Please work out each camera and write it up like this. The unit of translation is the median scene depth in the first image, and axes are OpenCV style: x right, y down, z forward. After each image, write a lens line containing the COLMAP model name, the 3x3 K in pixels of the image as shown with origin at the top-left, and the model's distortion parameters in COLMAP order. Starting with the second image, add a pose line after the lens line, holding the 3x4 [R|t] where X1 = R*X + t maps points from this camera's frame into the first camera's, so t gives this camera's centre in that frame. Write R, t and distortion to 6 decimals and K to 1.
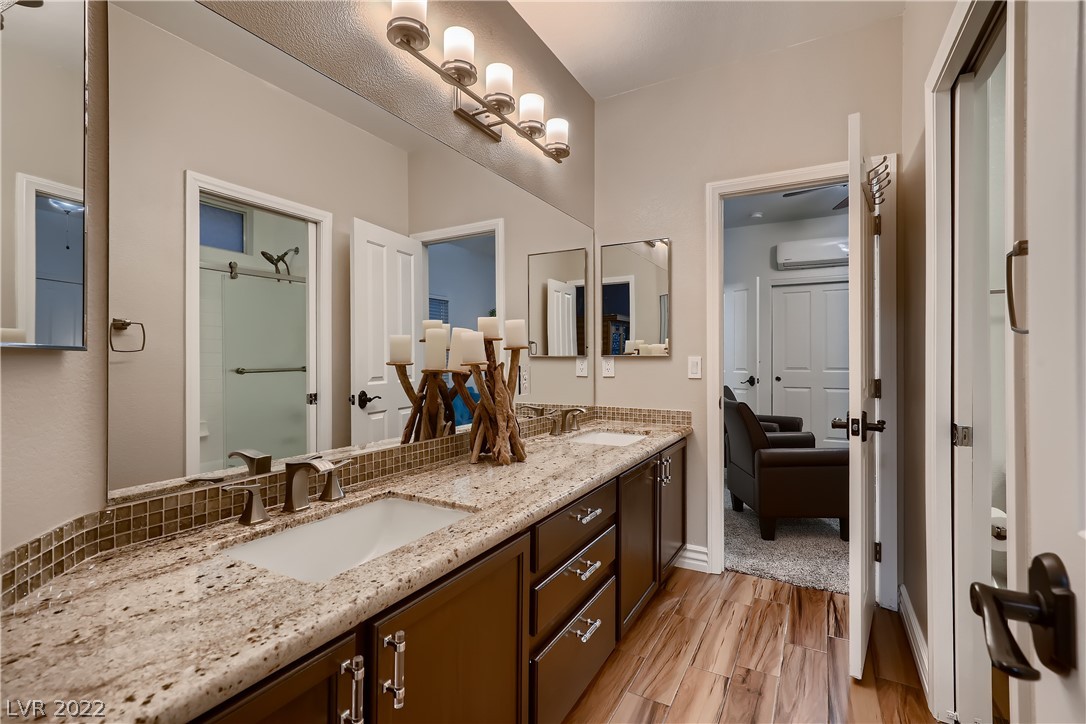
lens RADIAL K [[494.5, 0, 548.7], [0, 494.5, 359.1], [0, 0, 1]] dist [-0.002167, 0.003750]
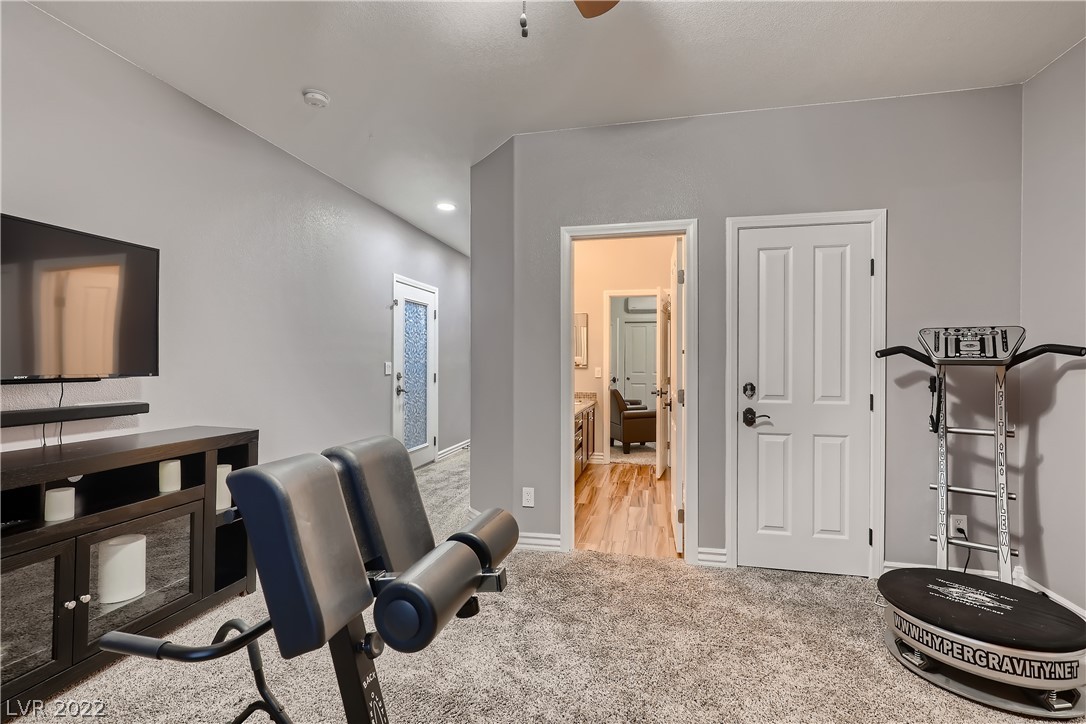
lens RADIAL K [[494.5, 0, 541.1], [0, 494.5, 360.1], [0, 0, 1]] dist [-0.002167, 0.003750]
pose [[0.961737, 0.008809, 0.273834, -0.566775], [-0.008300, 0.999961, -0.003015, -0.031671], [-0.273850, 0.000627, 0.961772, -1.079692]]
